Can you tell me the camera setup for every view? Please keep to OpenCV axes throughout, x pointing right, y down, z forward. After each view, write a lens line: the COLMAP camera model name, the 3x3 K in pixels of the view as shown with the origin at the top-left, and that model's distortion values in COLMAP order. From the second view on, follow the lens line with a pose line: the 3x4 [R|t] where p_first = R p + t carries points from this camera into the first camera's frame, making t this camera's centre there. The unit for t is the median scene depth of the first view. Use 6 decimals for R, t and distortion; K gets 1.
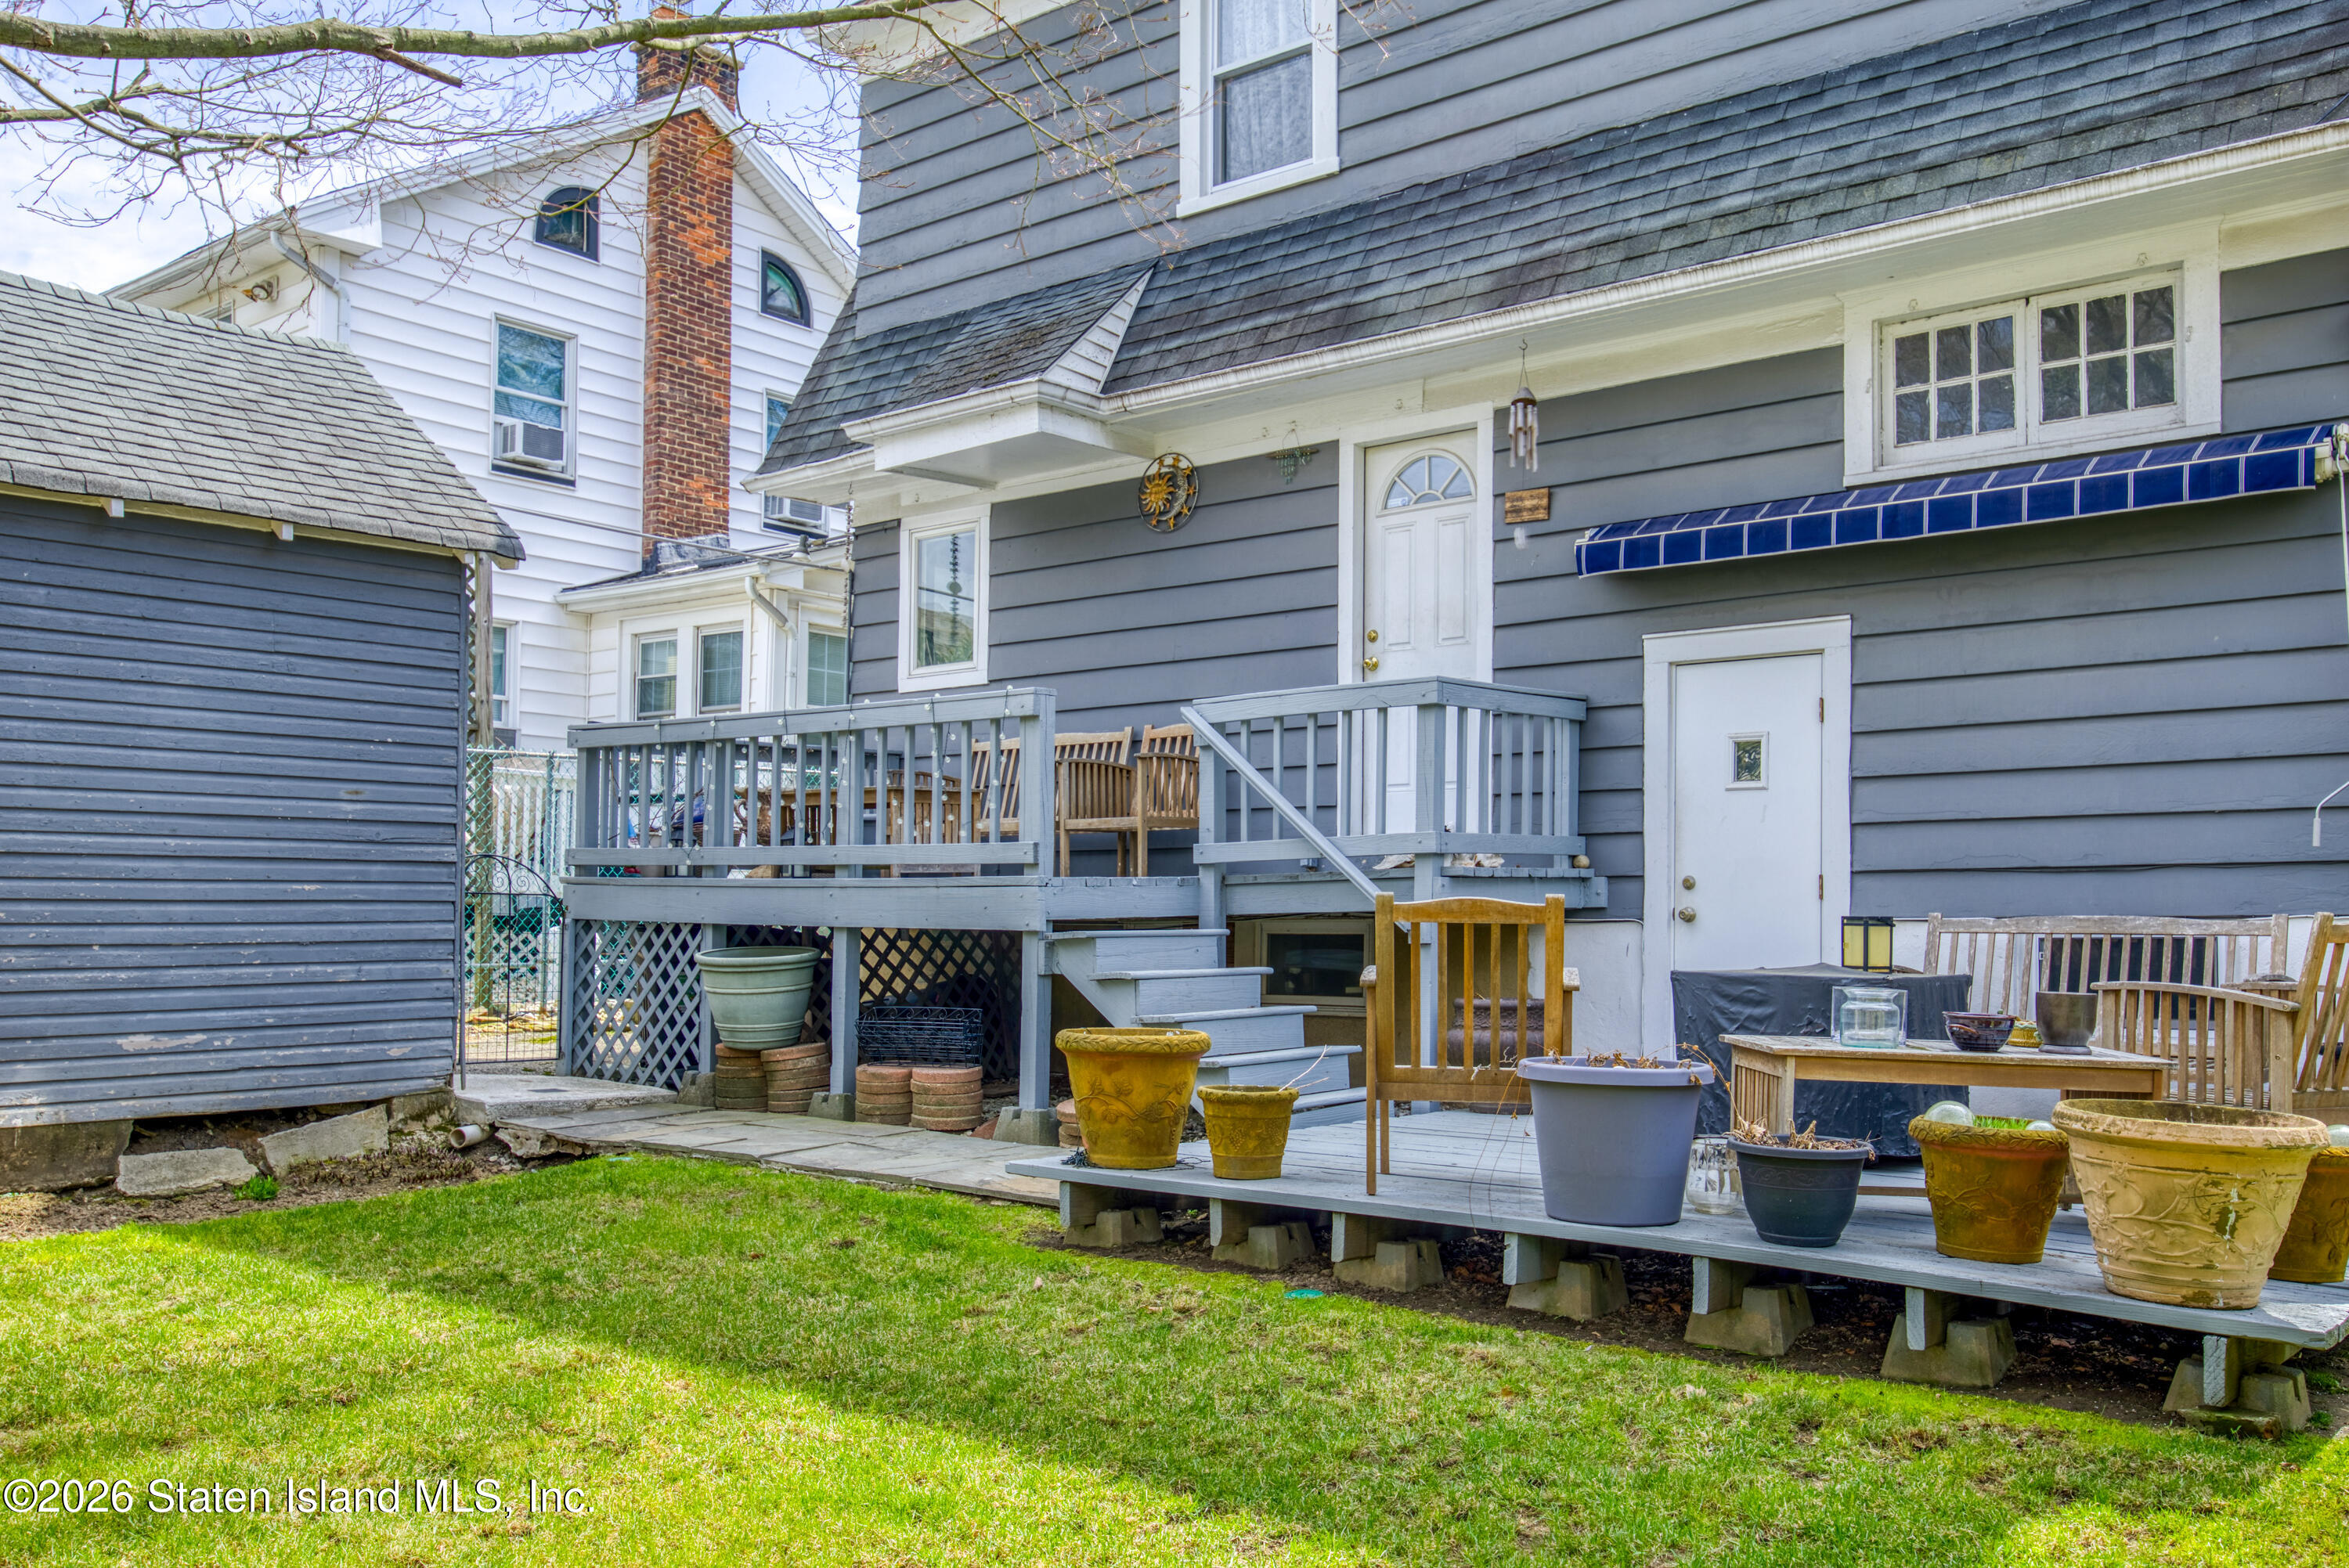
lens RADIAL K [[2005.3, 0, 1164.5], [0, 2005.3, 834.1], [0, 0, 1]] dist [0.002019, 0.024987]
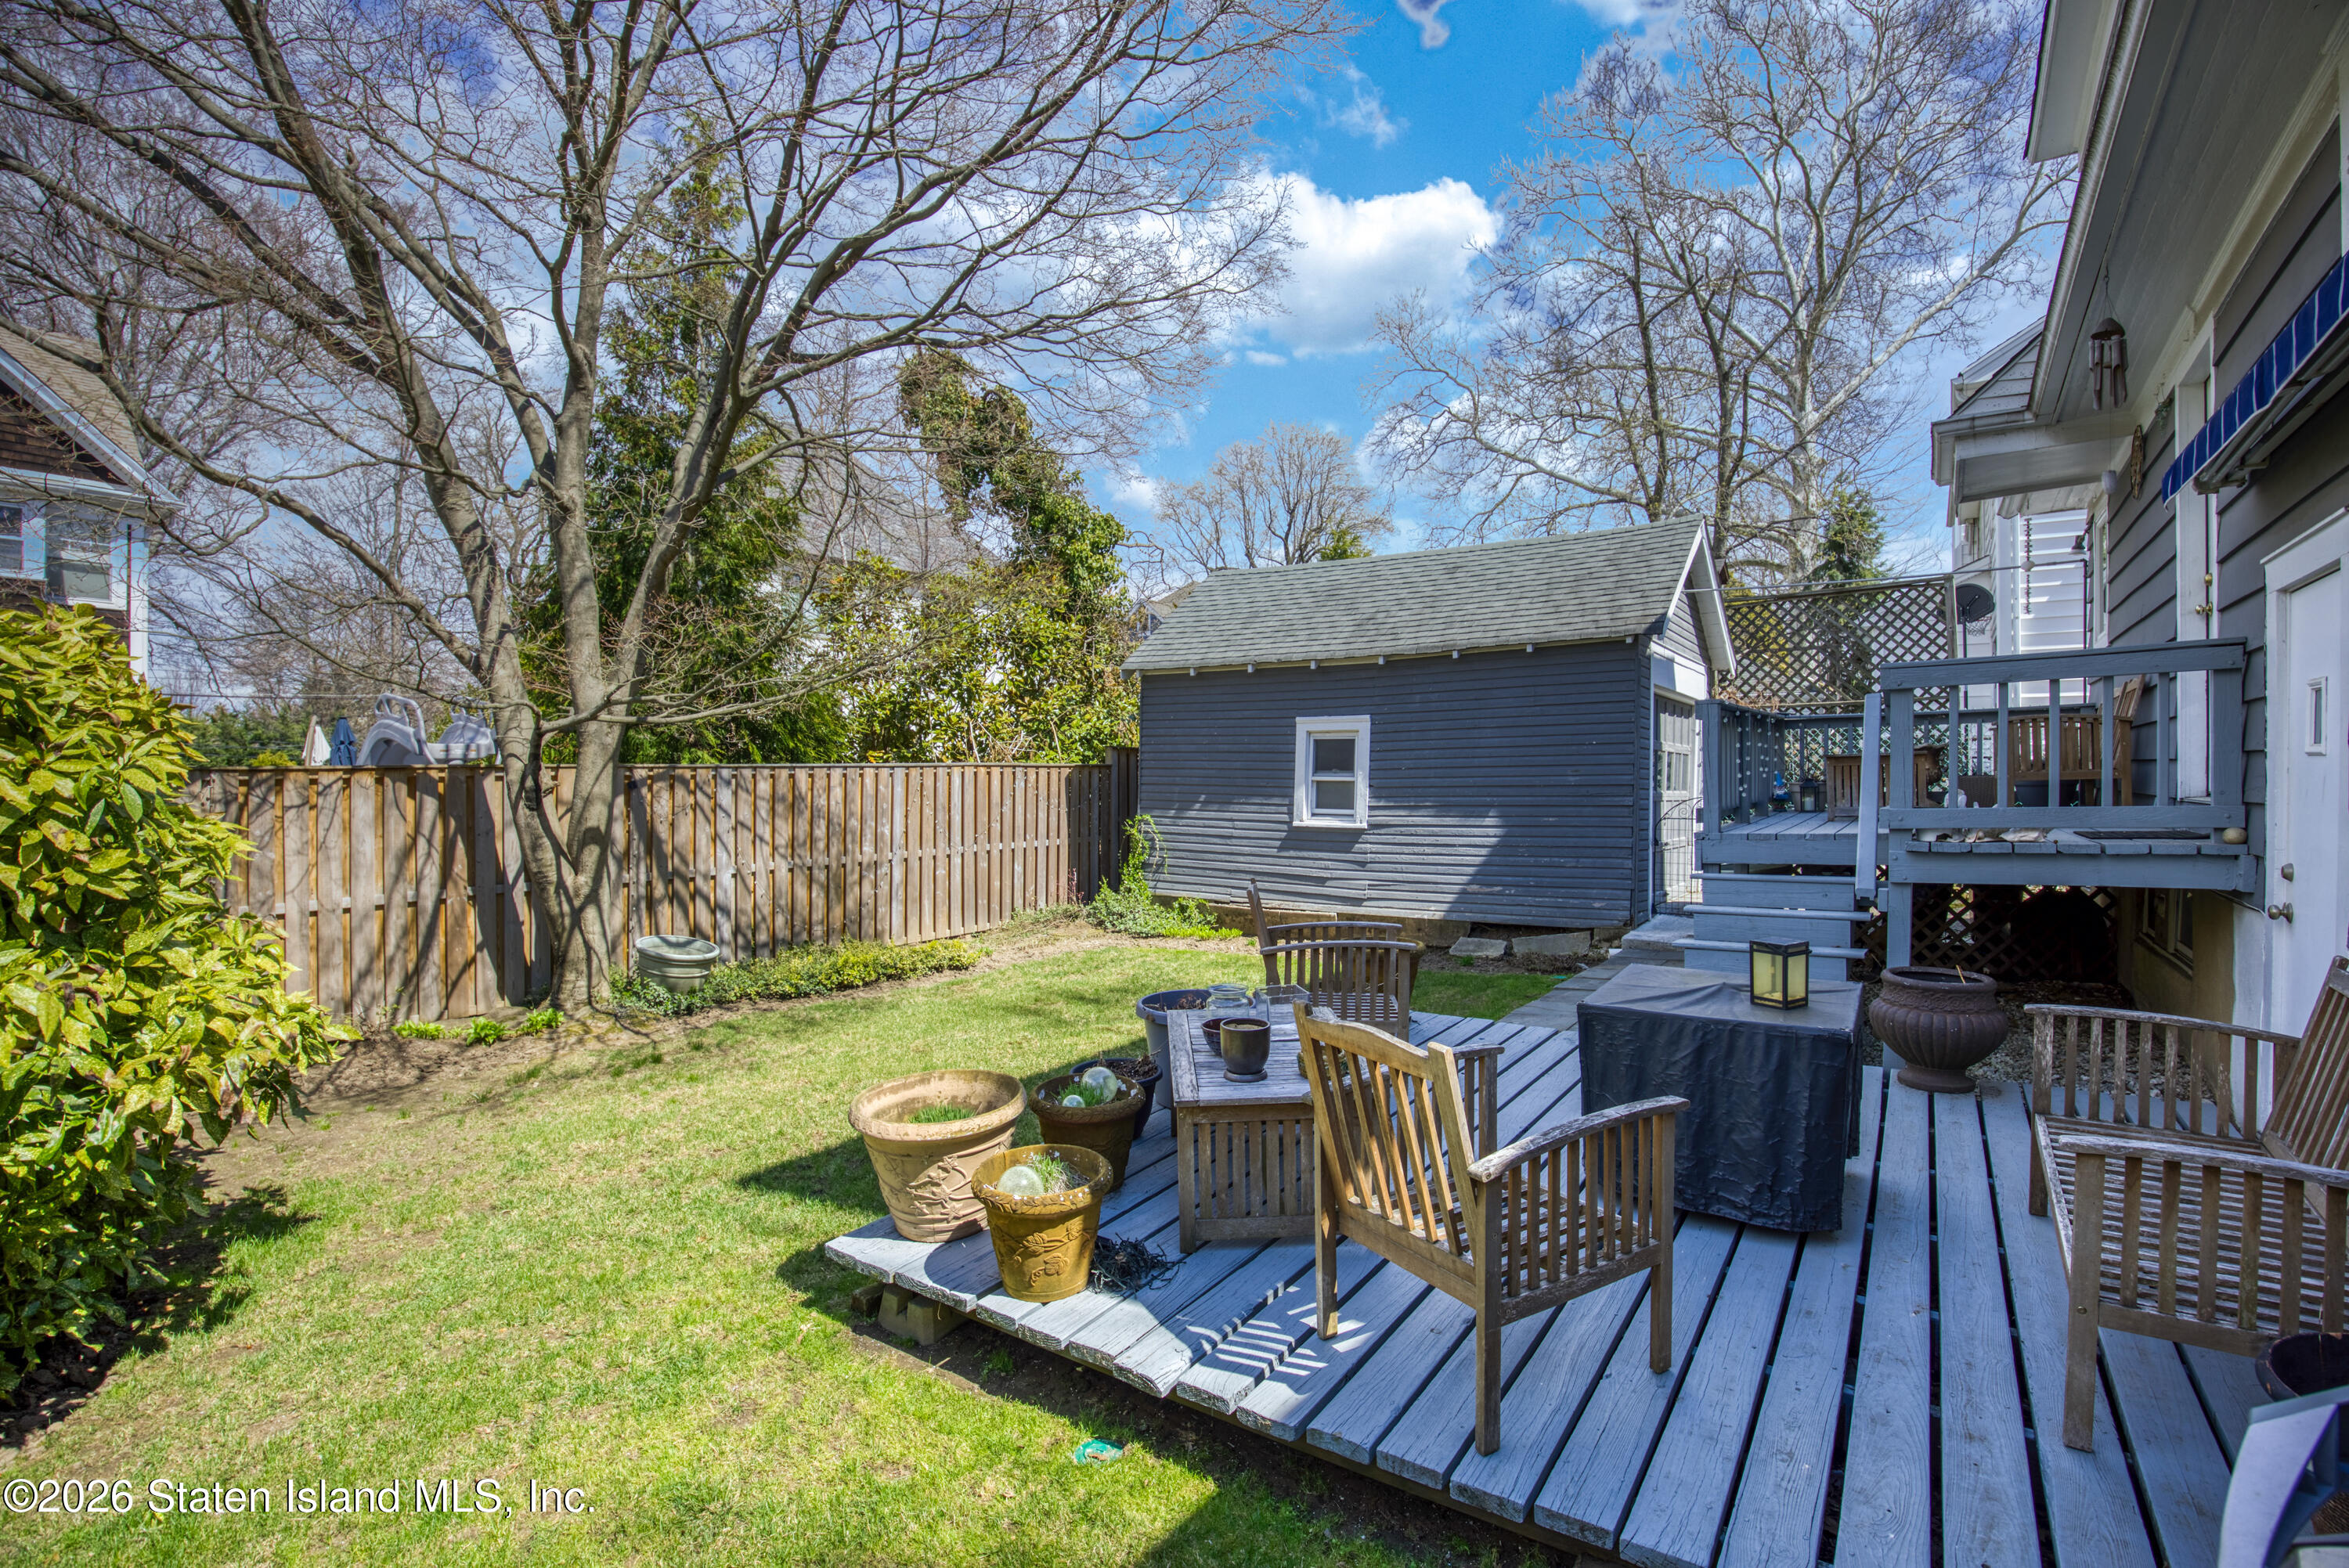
lens RADIAL K [[1115.2, 0, 1157.7], [0, 1115.2, 785.3], [0, 0, 1]] dist [-0.030962, 0.000393]
pose [[0.081619, -0.005860, -0.996646, 0.673667], [0.048388, 0.998827, -0.001910, -0.026362], [0.995488, -0.048070, 0.081806, 0.515167]]
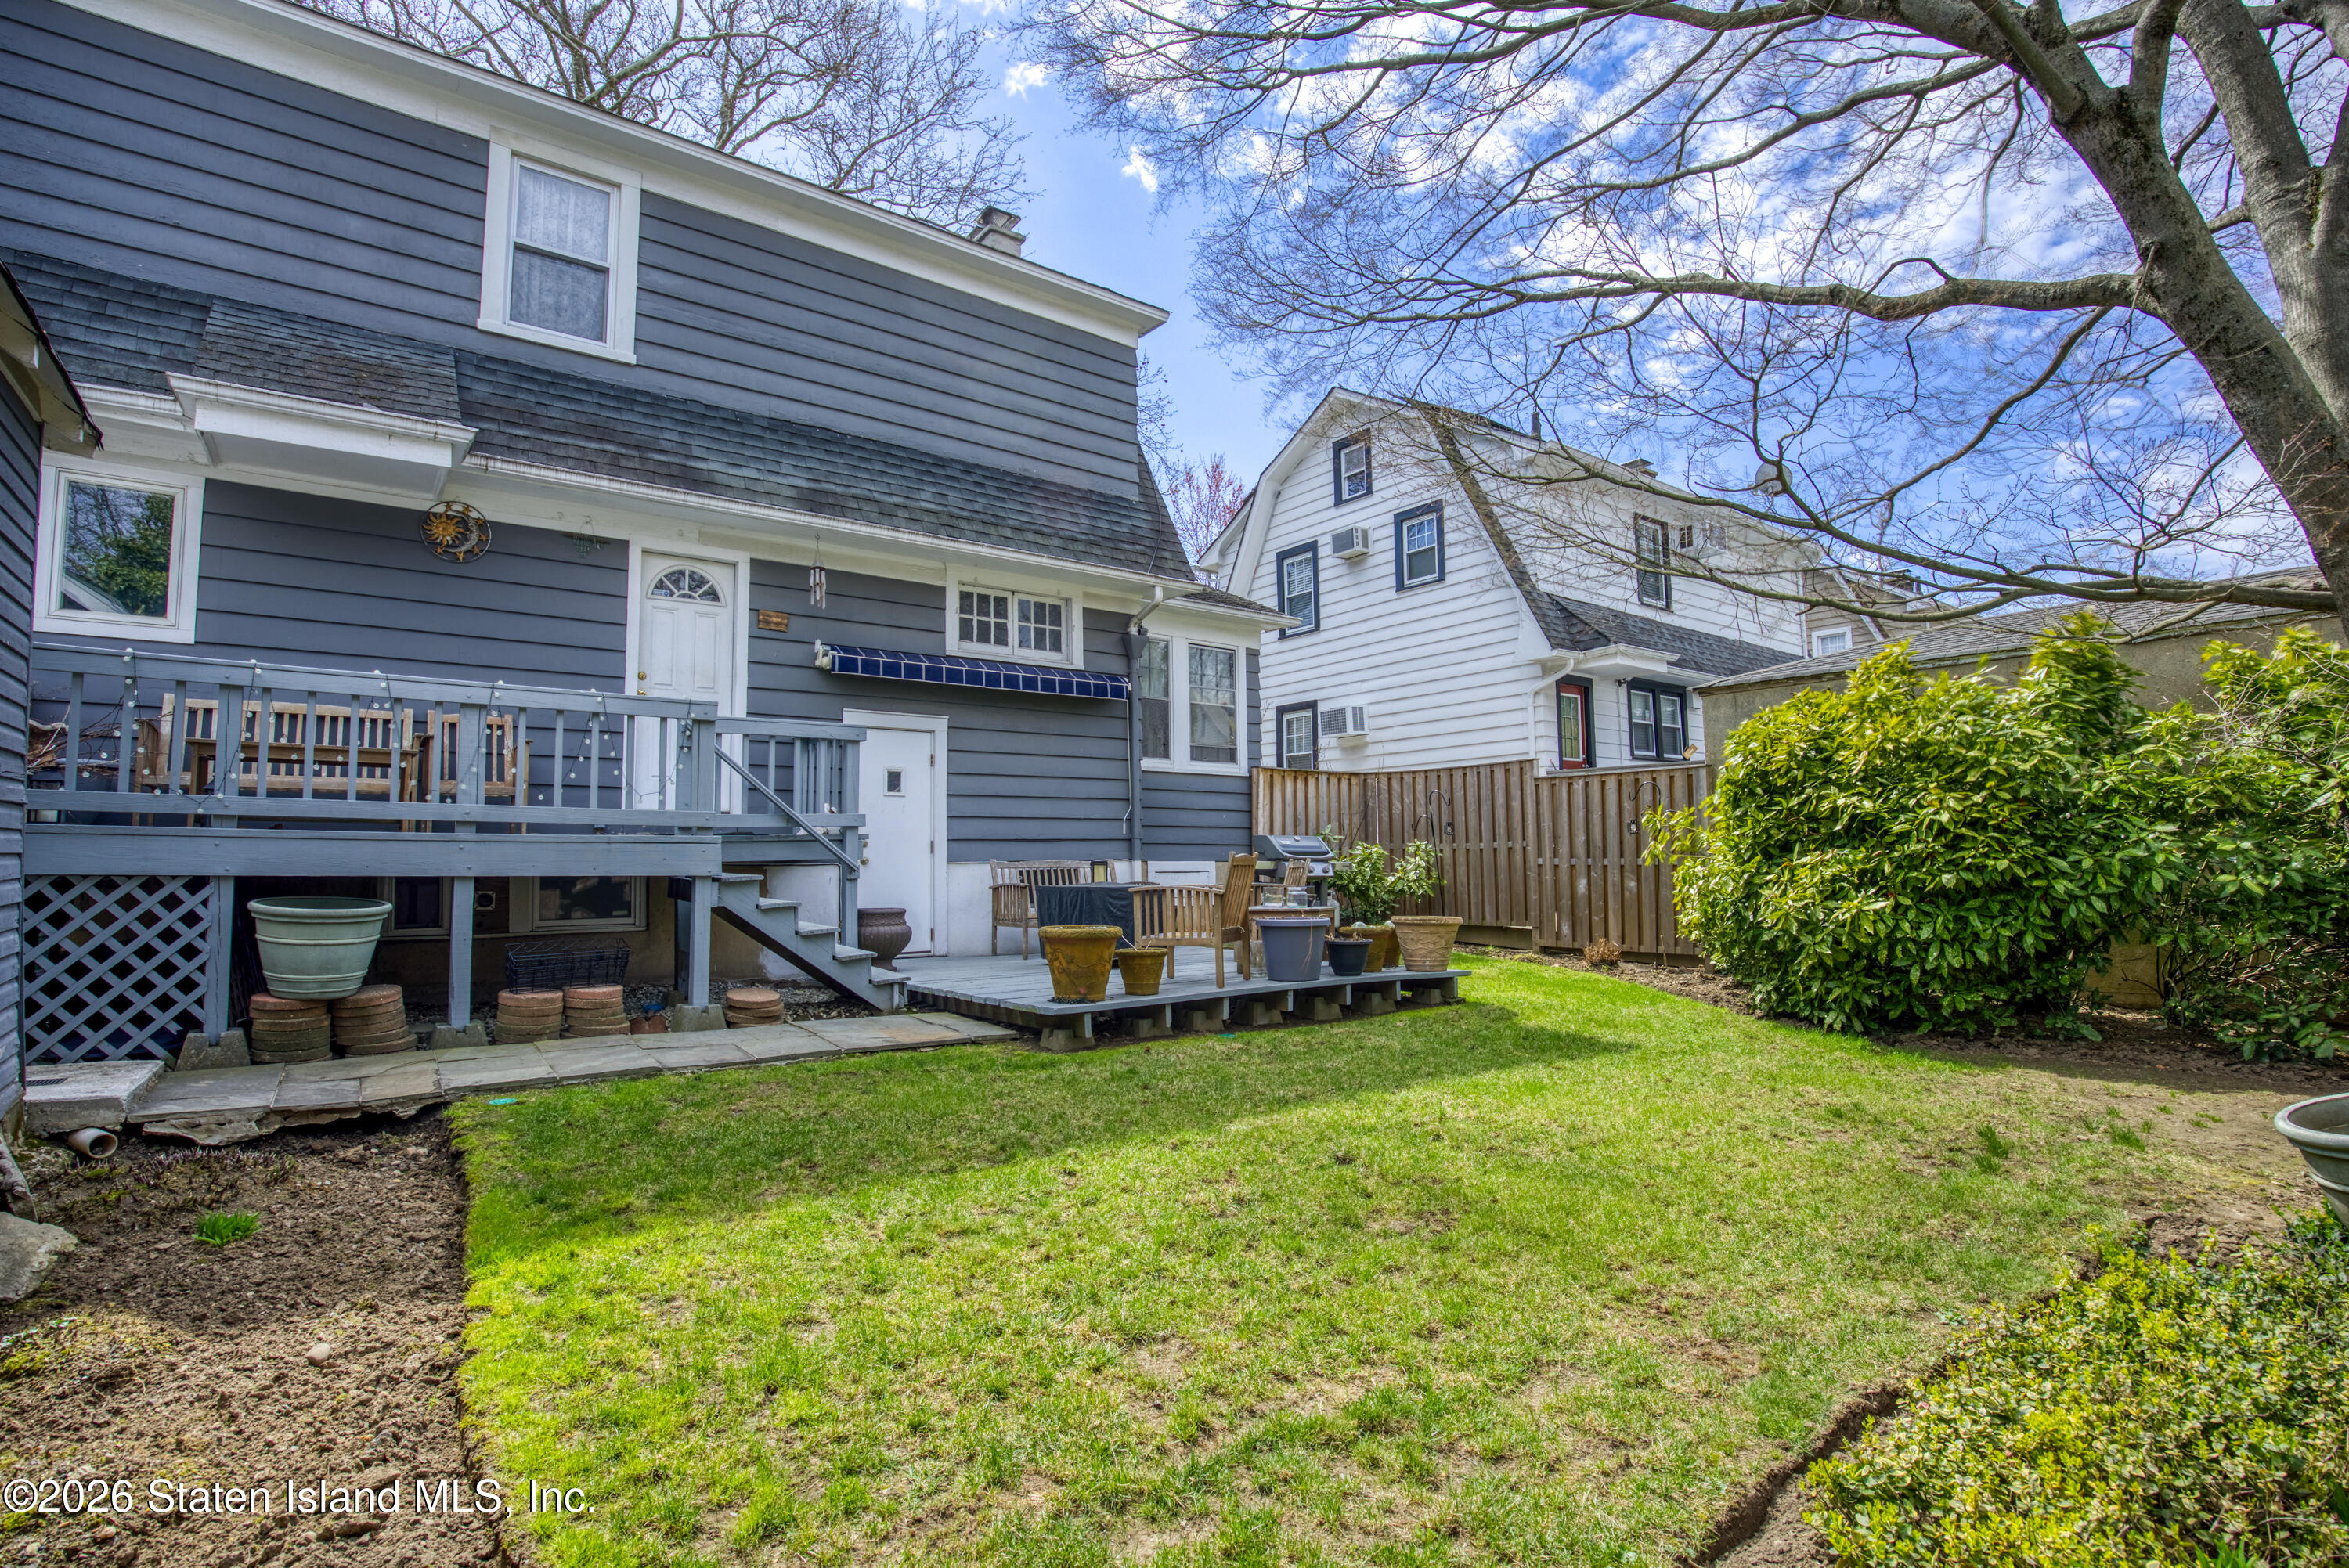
lens RADIAL K [[1115.2, 0, 1184.6], [0, 1115.2, 771.8], [0, 0, 1]] dist [-0.030962, 0.000393]
pose [[0.210813, 0.069630, 0.975043, -0.720597], [-0.033259, 0.997393, -0.064035, 0.014315], [-0.976960, -0.018930, 0.212579, 0.498297]]
